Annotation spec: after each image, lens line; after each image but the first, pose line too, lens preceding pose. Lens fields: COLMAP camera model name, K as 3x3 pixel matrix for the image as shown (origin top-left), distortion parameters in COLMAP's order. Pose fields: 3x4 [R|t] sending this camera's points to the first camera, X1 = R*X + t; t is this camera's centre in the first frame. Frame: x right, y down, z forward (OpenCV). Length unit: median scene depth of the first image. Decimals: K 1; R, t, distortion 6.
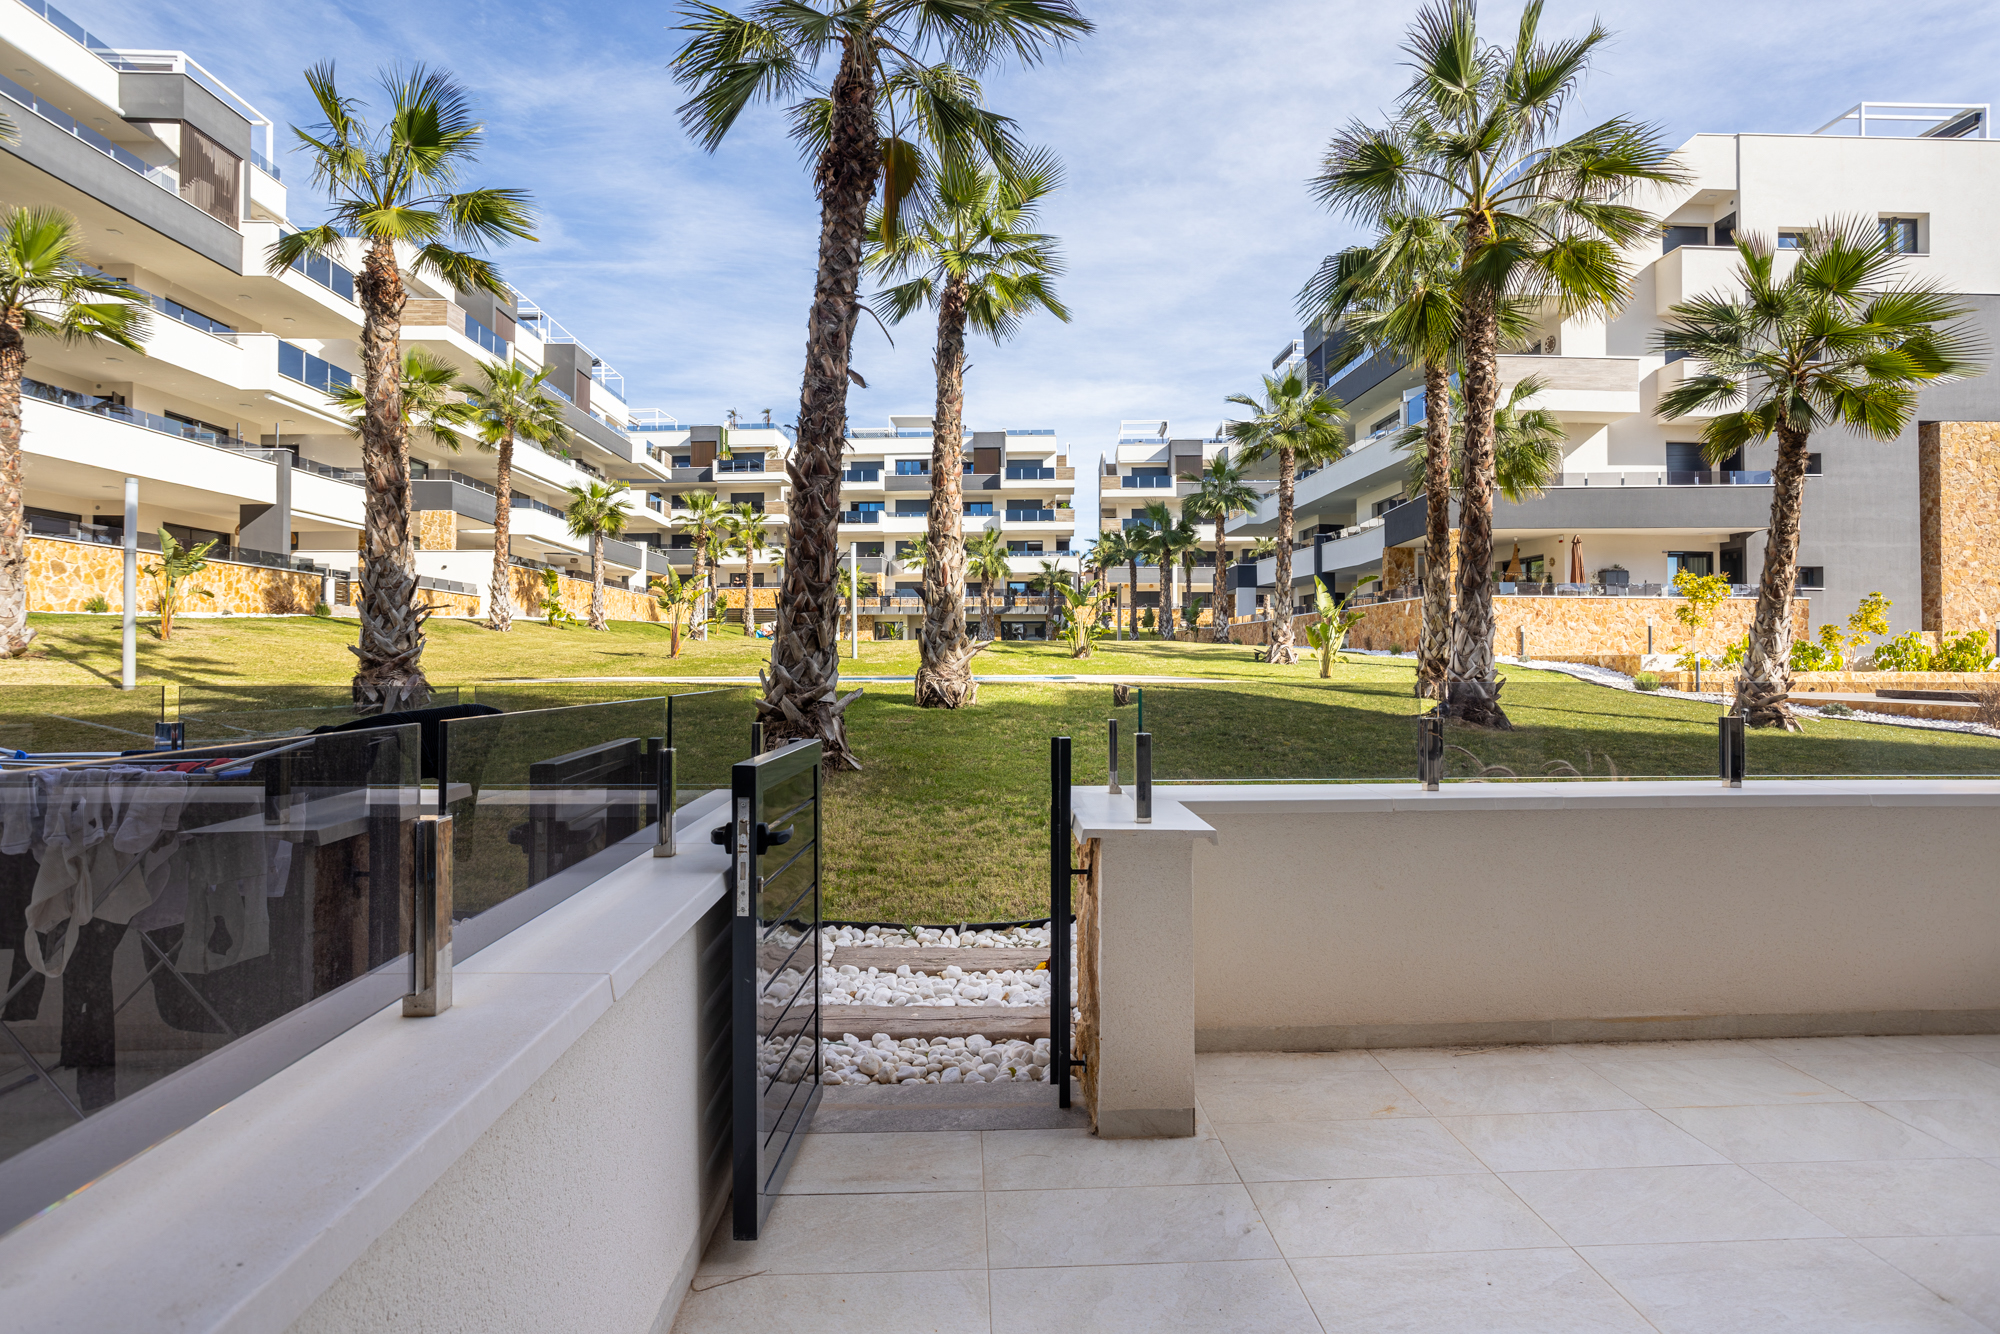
lens RADIAL K [[1000.4, 0, 1008.9], [0, 1000.4, 648.7], [0, 0, 1]] dist [-0.046805, 0.028722]
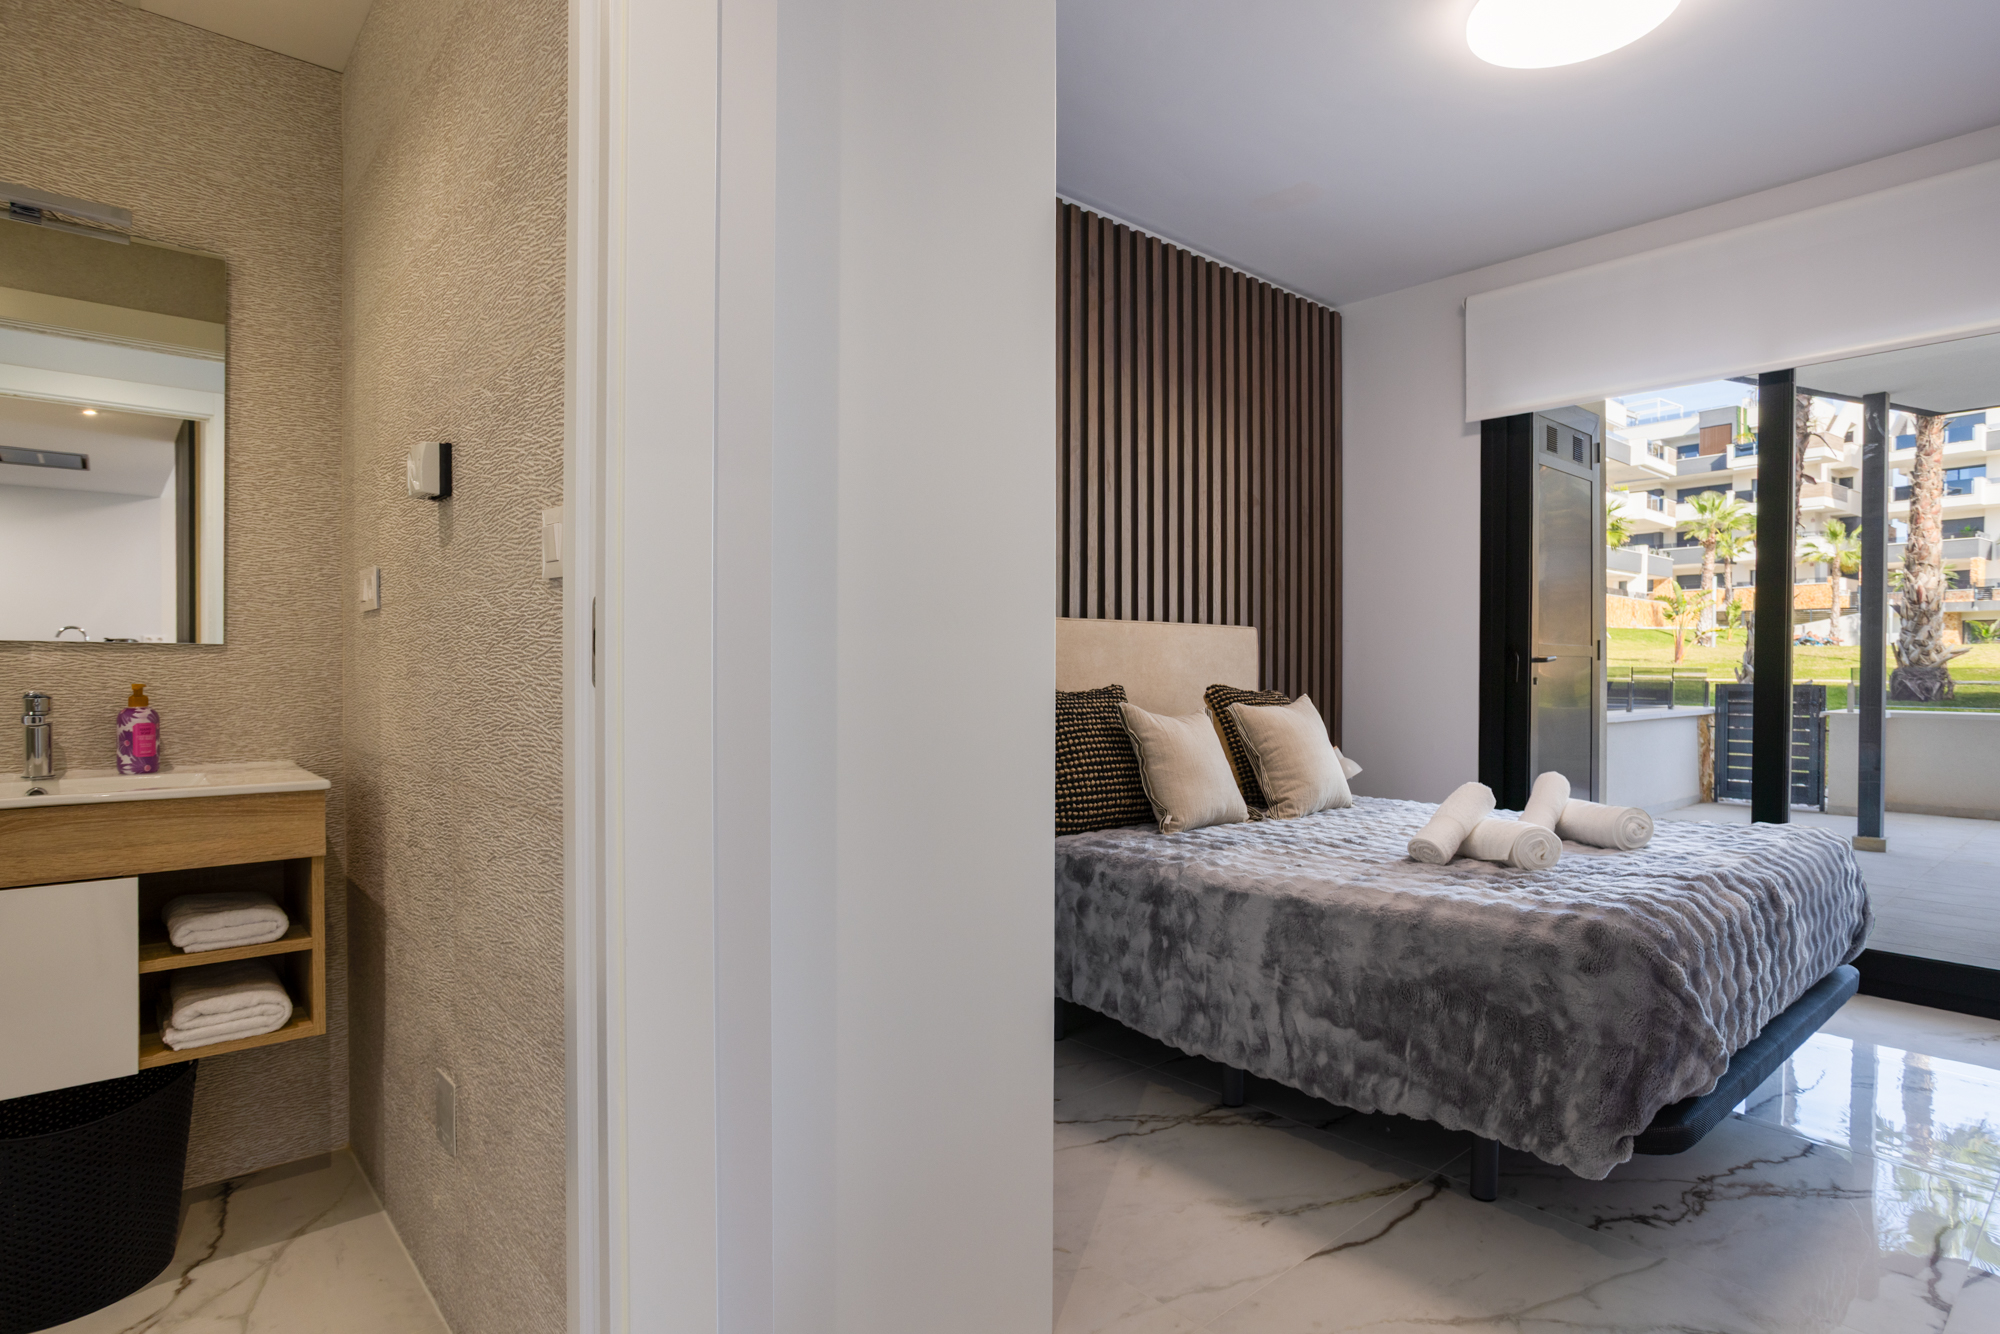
lens RADIAL K [[1068.4, 0, 1008.7], [0, 1068.4, 684.3], [0, 0, 1]] dist [-0.054190, 0.035353]
pose [[0.628178, 0.017779, -0.777866, 0.039005], [0.002944, 0.999677, 0.025226, 0.000226], [0.778064, -0.018137, 0.627923, -0.114980]]
